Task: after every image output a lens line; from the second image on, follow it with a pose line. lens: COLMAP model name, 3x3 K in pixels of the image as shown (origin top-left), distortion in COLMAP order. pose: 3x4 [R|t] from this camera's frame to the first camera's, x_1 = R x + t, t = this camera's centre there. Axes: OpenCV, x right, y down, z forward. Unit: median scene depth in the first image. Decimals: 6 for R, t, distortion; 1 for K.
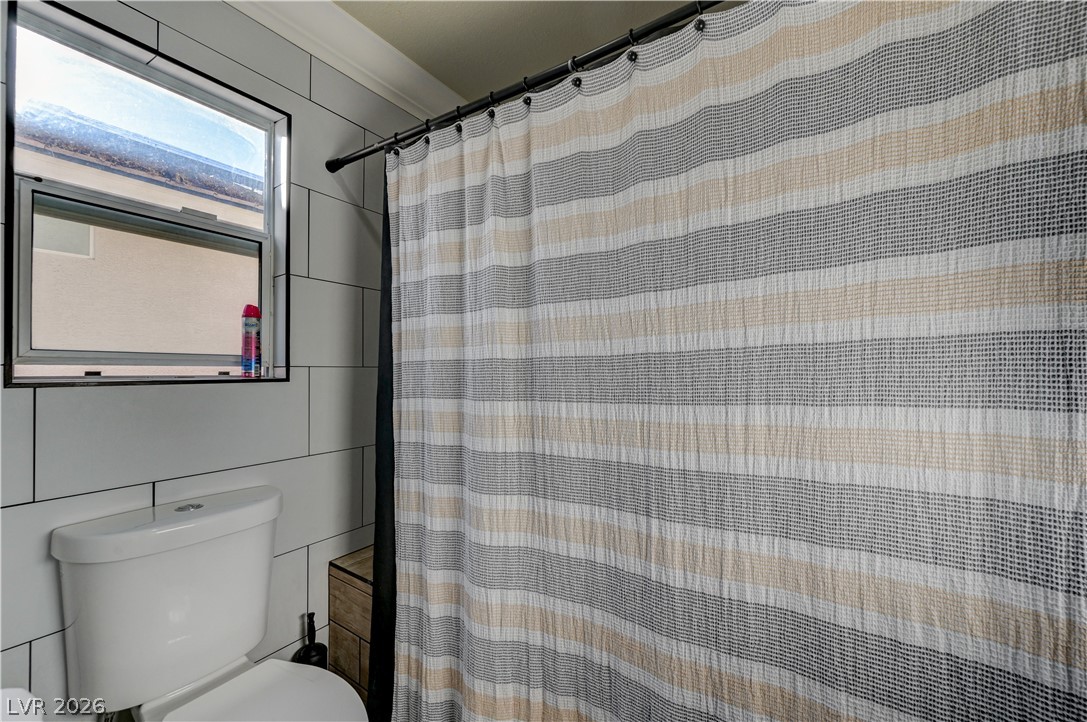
lens RADIAL K [[428.5, 0, 543.9], [0, 428.5, 363.2], [0, 0, 1]] dist [0.002005, 0.000416]
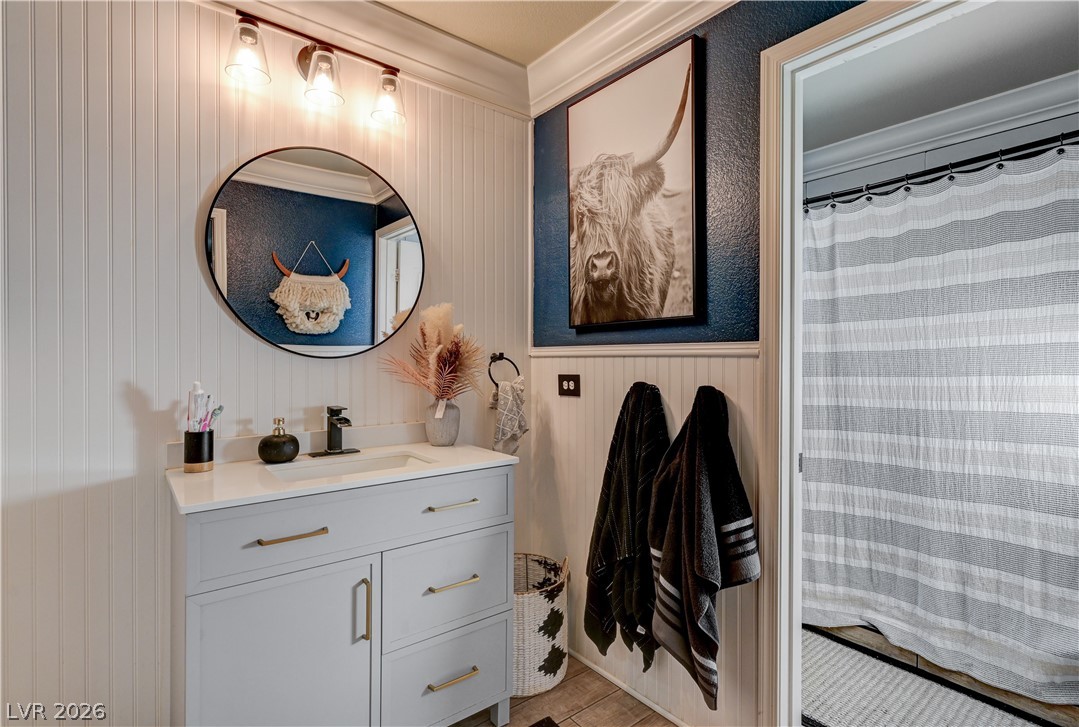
lens RADIAL K [[523.6, 0, 537.7], [0, 523.6, 359.5], [0, 0, 1]] dist [0.002967, 0.000125]
pose [[0.952552, -0.002289, -0.304368, -0.551170], [0.005746, 0.999929, 0.010463, -0.011307], [0.304322, -0.011715, 0.952497, -1.450598]]
